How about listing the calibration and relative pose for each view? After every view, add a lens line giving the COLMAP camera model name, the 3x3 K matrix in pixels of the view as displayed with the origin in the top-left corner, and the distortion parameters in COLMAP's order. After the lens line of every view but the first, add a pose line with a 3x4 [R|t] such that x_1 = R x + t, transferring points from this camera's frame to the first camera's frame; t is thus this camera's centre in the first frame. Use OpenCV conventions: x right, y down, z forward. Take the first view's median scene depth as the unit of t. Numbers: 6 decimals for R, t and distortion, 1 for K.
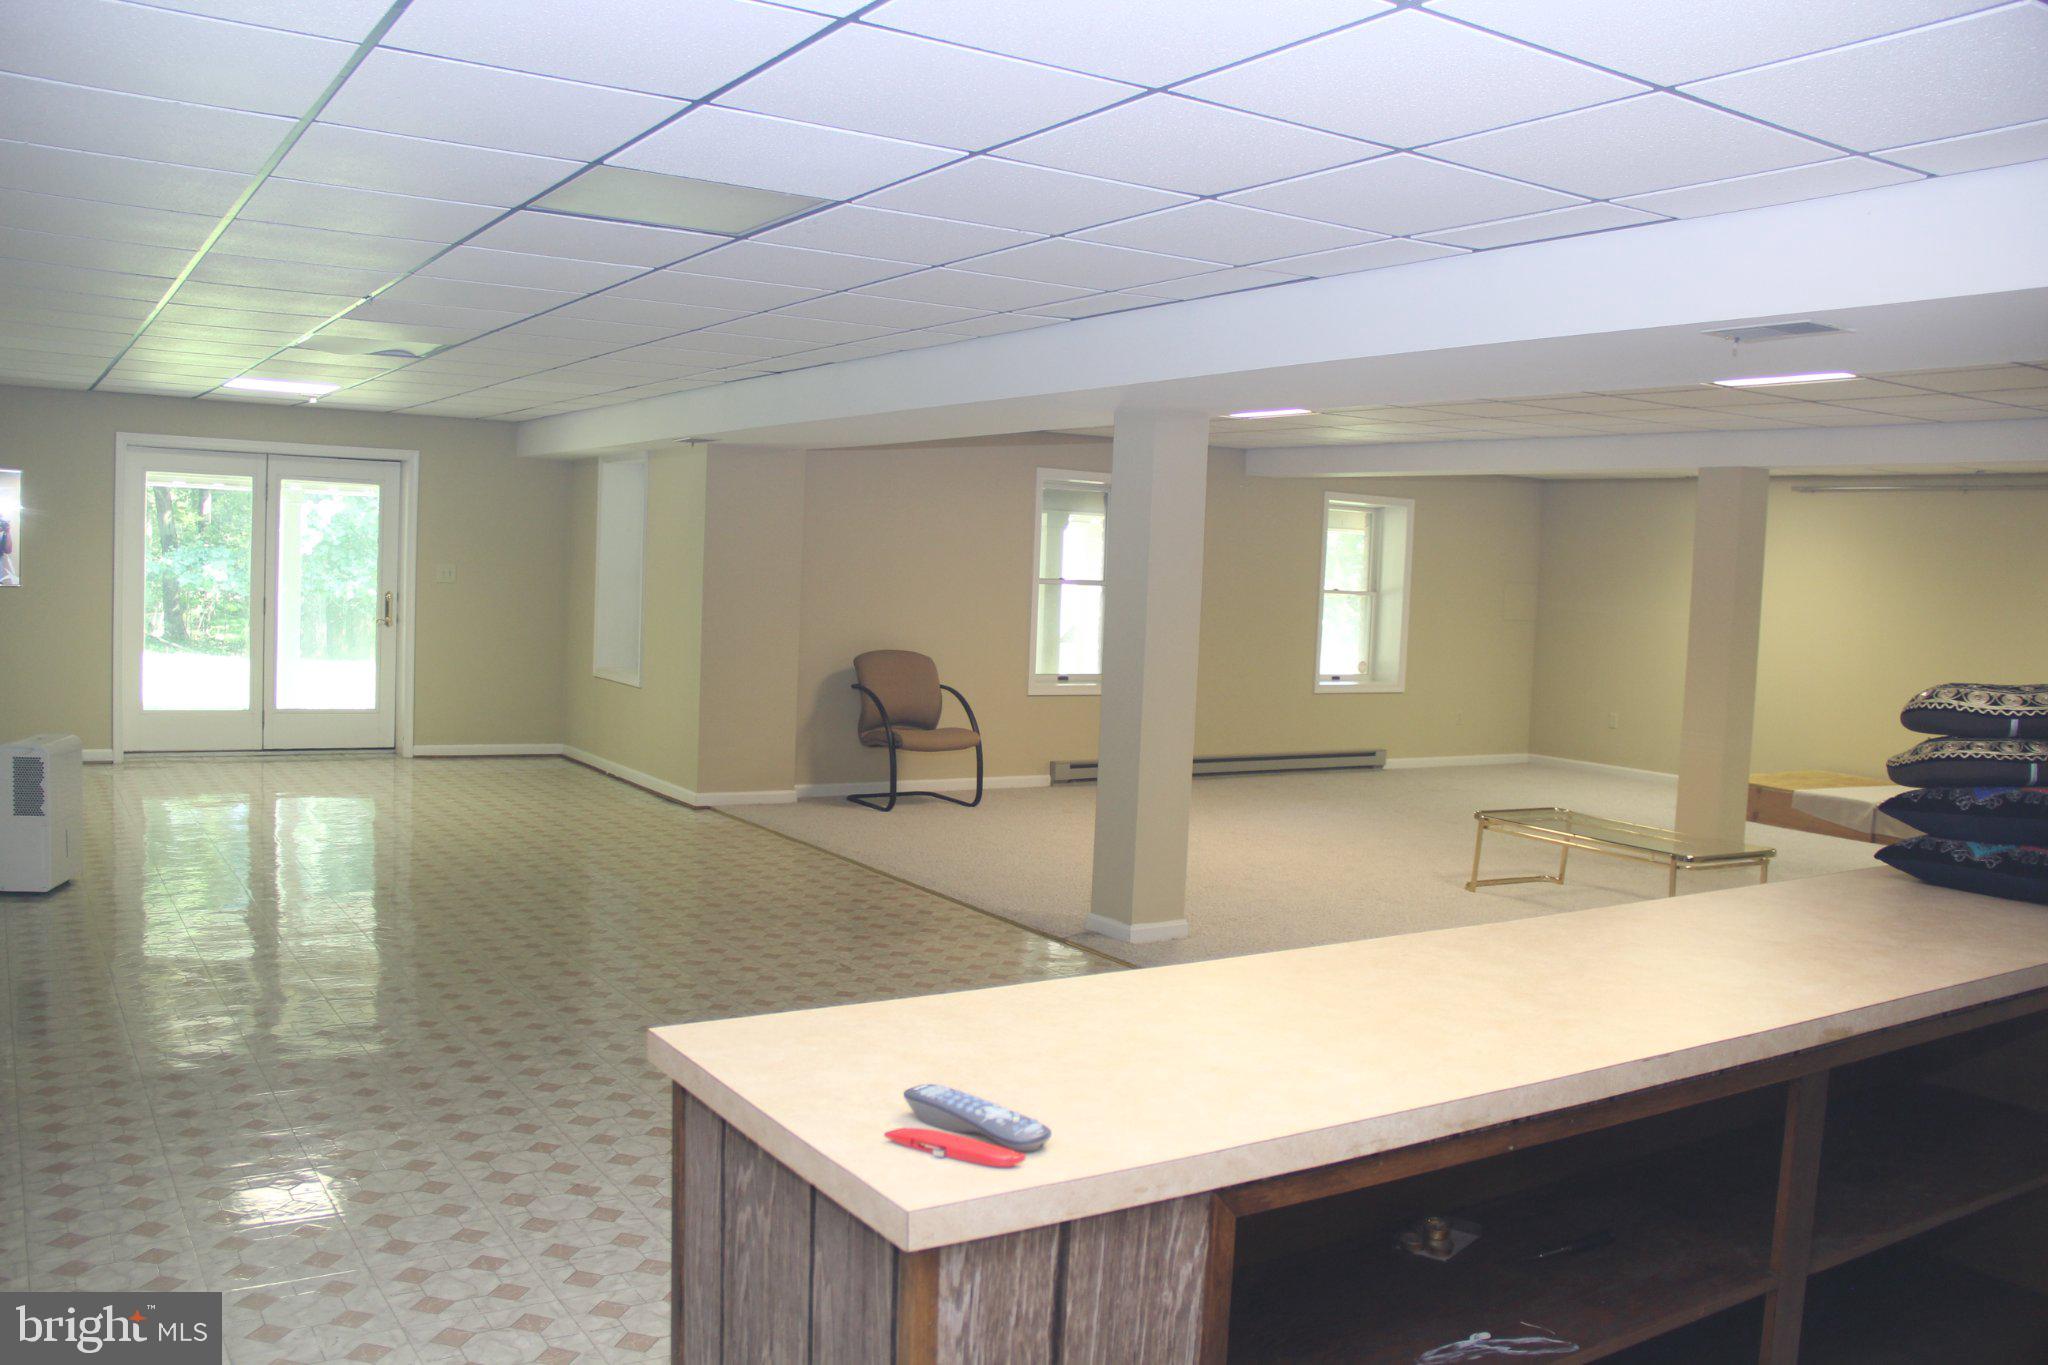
lens RADIAL K [[1677.4, 0, 1032.2], [0, 1677.4, 677.1], [0, 0, 1]] dist [-0.166581, 0.103486]
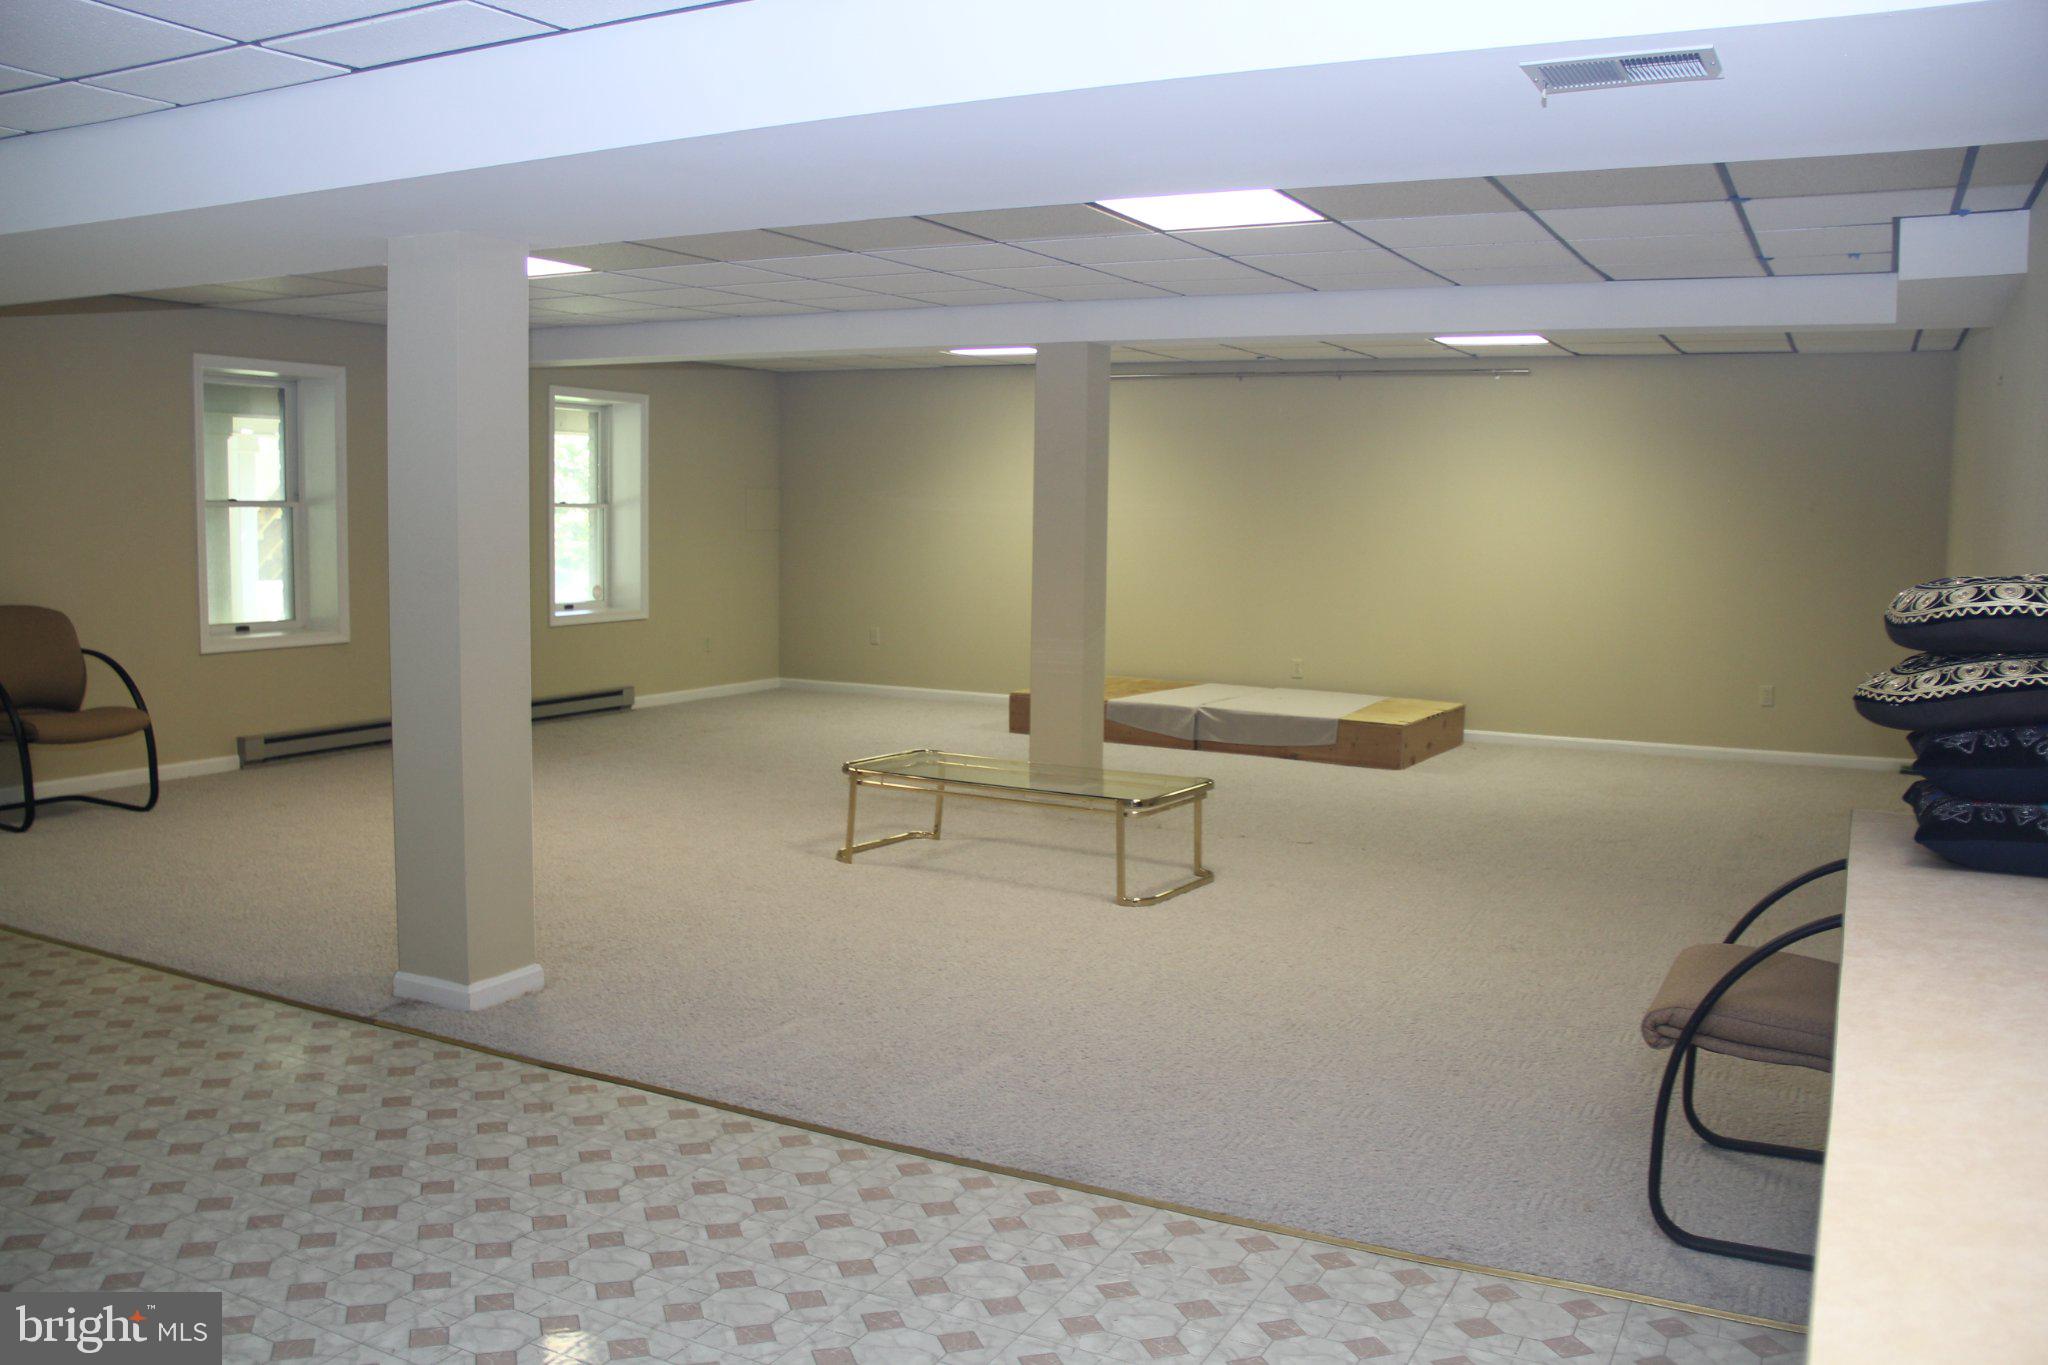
lens RADIAL K [[1677.4, 0, 1000.1], [0, 1677.4, 673.7], [0, 0, 1]] dist [-0.166581, 0.103486]
pose [[0.875351, -0.074264, 0.477751, -0.039818], [0.052054, 0.996865, 0.059583, -0.005537], [-0.480678, -0.027287, 0.876473, 0.191907]]
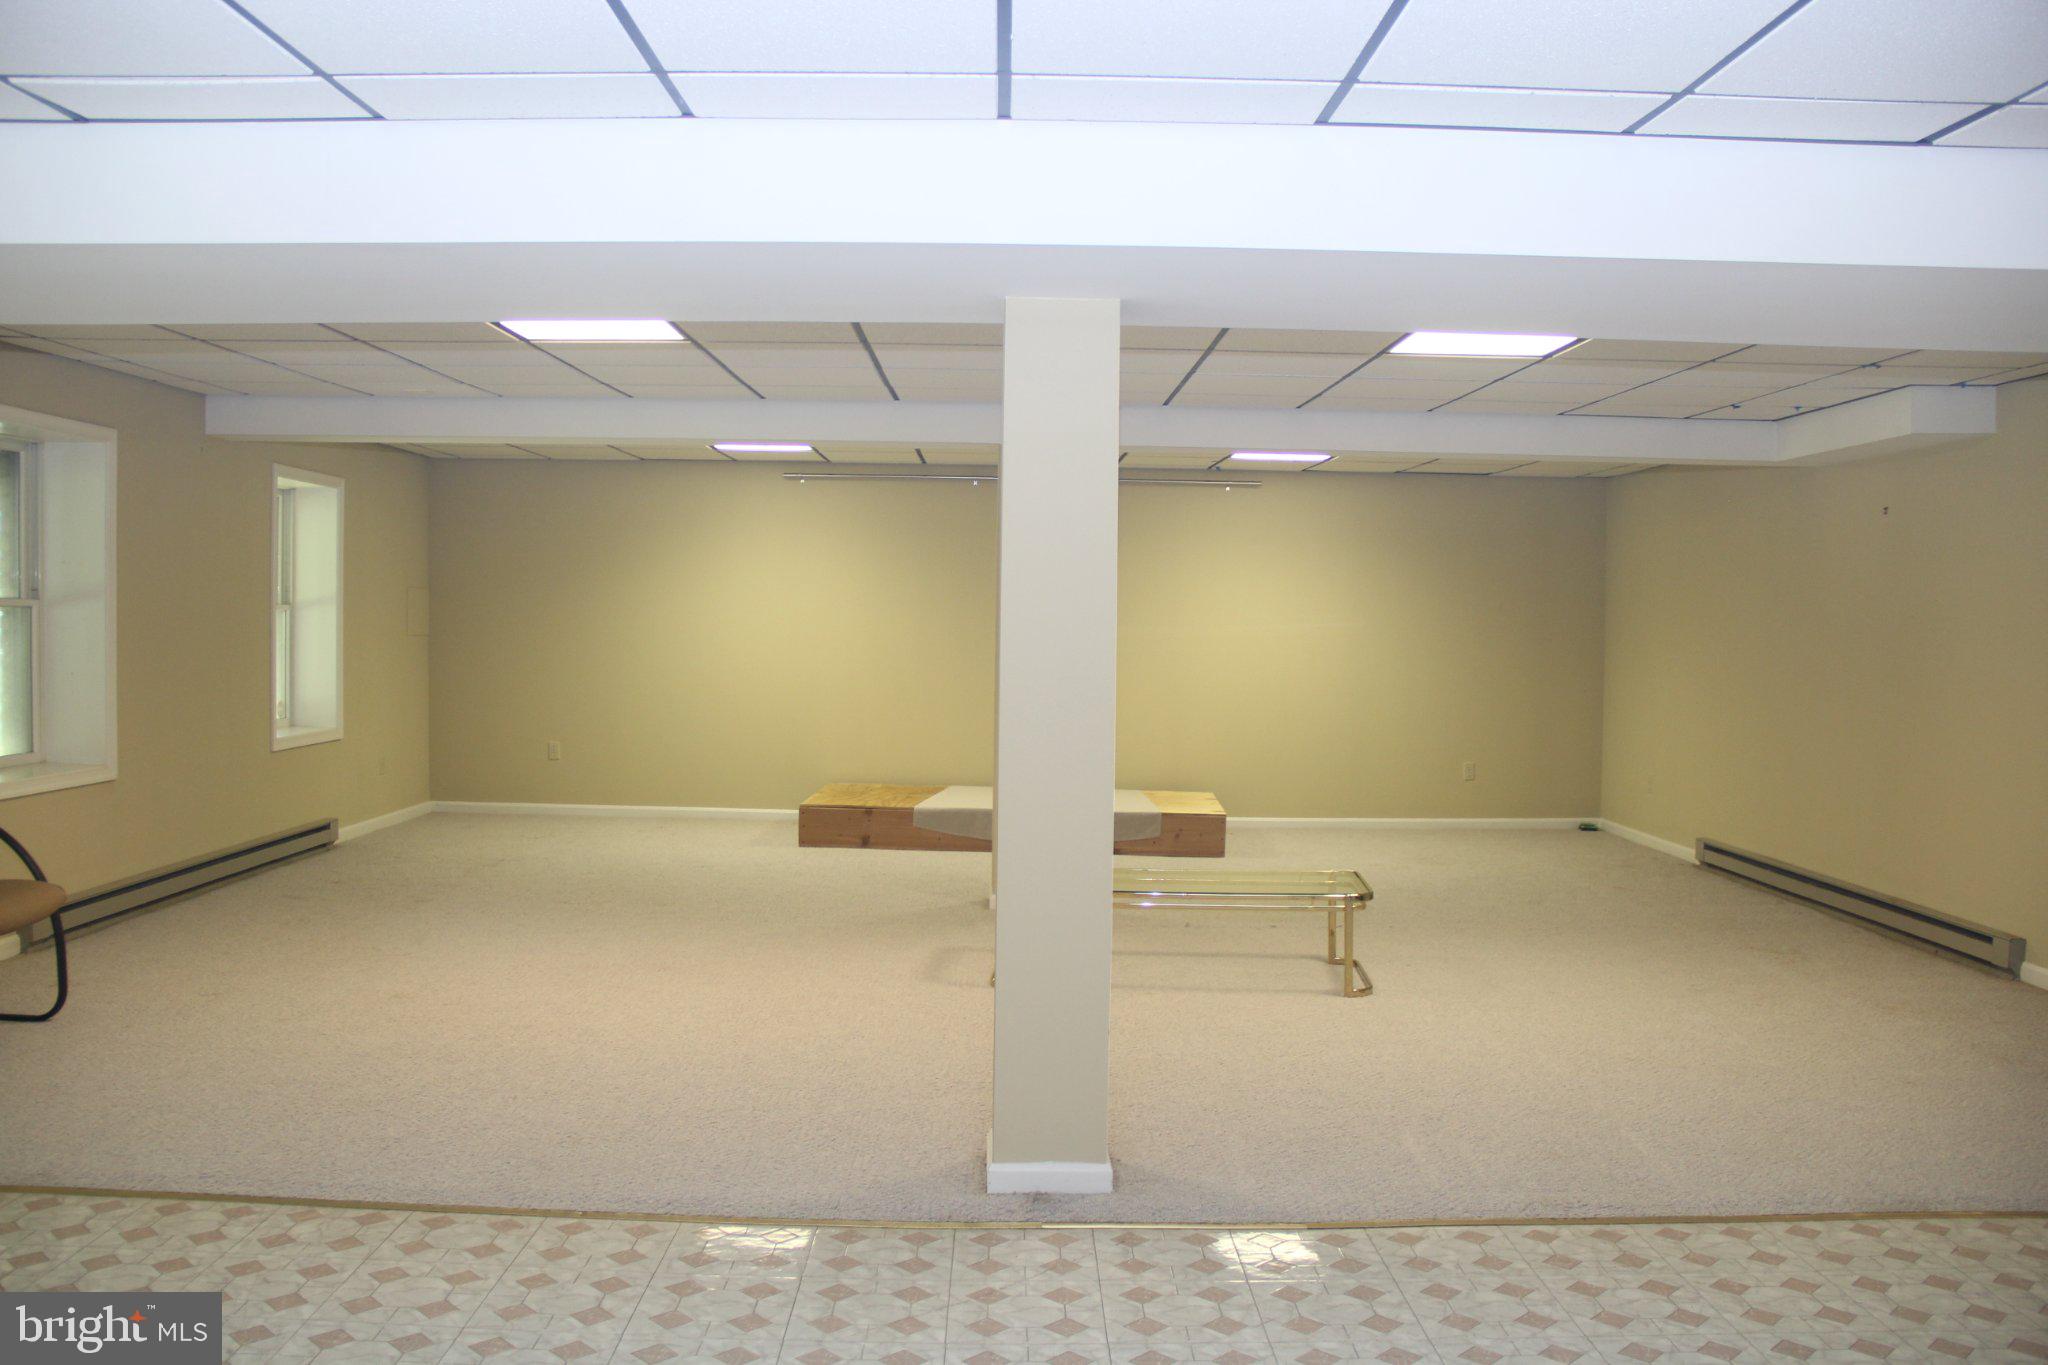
lens RADIAL K [[1677.4, 0, 1013.7], [0, 1677.4, 675.3], [0, 0, 1]] dist [-0.166581, 0.103486]
pose [[0.540249, -0.057628, 0.839530, -0.280183], [0.061887, 0.997672, 0.028658, -0.027123], [-0.839227, 0.036474, 0.542557, 0.444938]]
